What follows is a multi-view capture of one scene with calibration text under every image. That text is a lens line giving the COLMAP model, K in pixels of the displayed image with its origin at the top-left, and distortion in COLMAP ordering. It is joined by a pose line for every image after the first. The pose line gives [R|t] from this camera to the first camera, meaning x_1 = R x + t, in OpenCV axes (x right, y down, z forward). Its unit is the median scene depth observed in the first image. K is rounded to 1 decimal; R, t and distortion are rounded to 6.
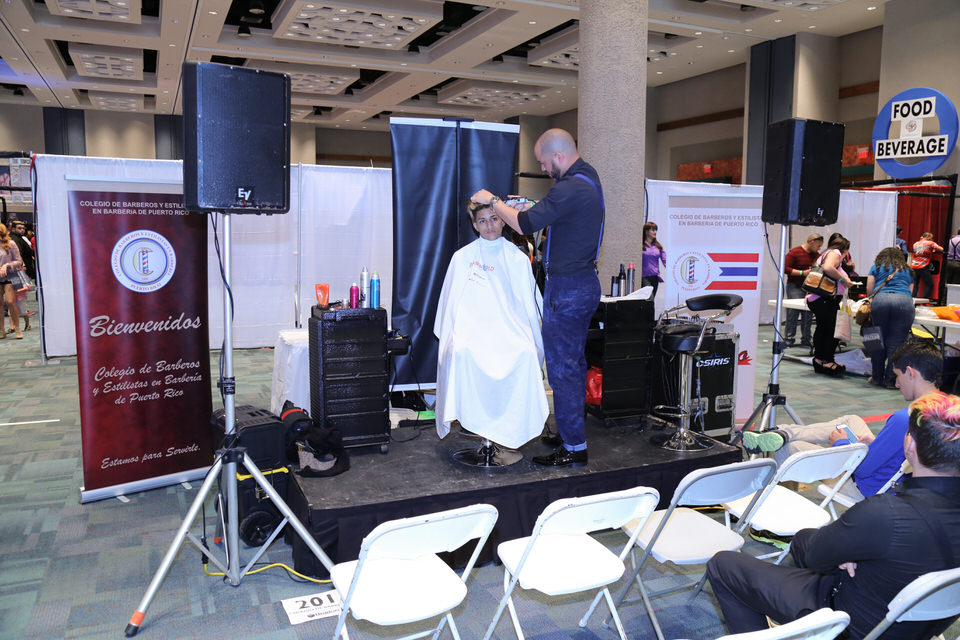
lens RADIAL K [[781.6, 0, 481.5], [0, 781.6, 316.8], [0, 0, 1]] dist [-0.012150, 0.008628]
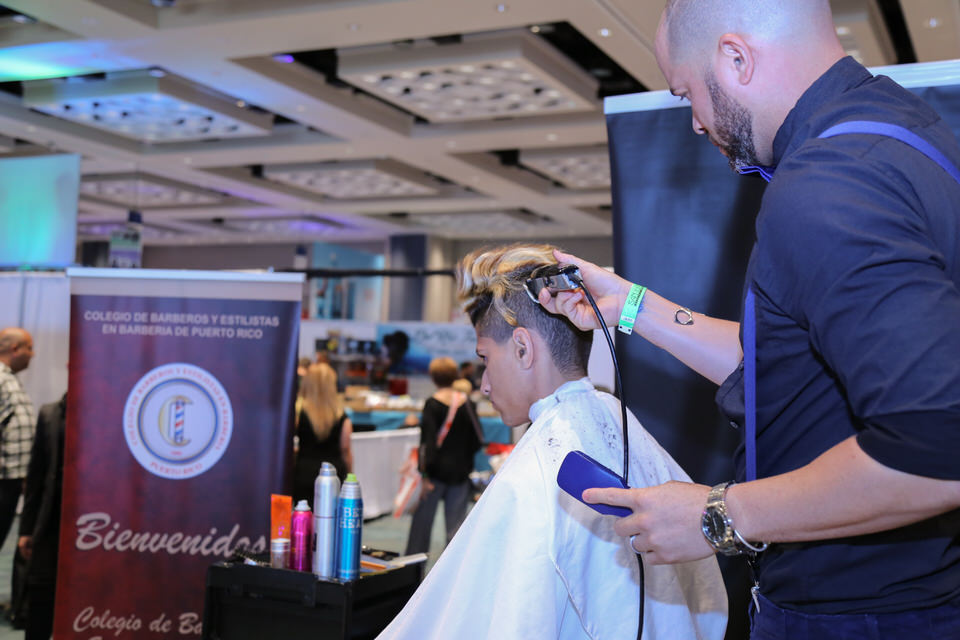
lens RADIAL K [[1029.3, 0, 480.2], [0, 1029.3, 321.9], [0, 0, 1]] dist [0.062578, 0.000000]
pose [[0.637984, -0.022701, -0.769715, 0.235726], [-0.118138, 0.984847, -0.126965, -0.064963], [0.760934, 0.171934, 0.625634, 0.625483]]
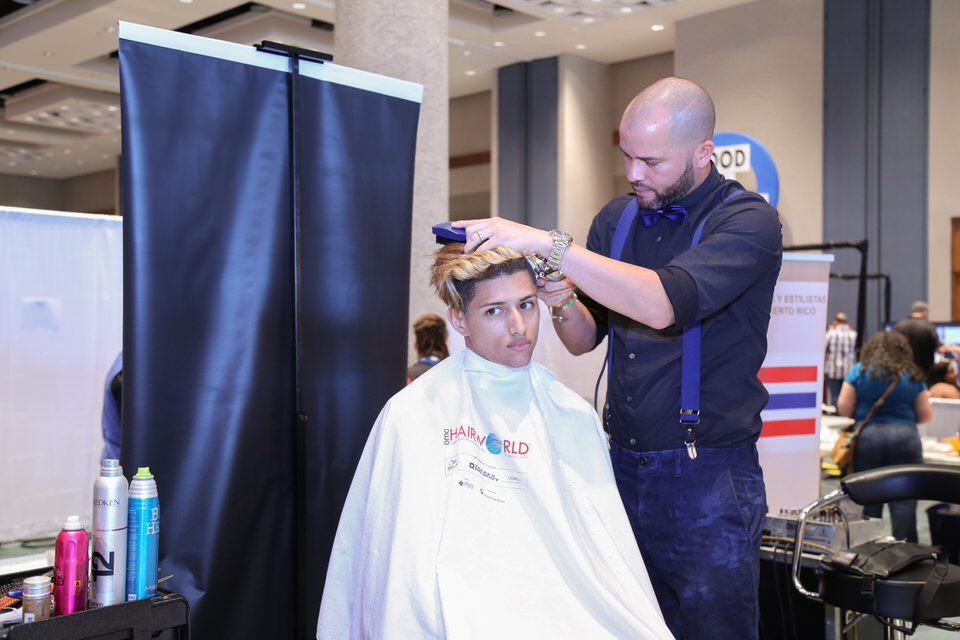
lens RADIAL K [[1029.3, 0, 479.9], [0, 1029.3, 323.8], [0, 0, 1]] dist [0.062578, 0.000000]
pose [[0.920484, -0.009831, 0.390657, -0.148725], [0.051961, 0.993886, -0.097422, -0.059408], [-0.387310, 0.109974, 0.915367, 0.494837]]
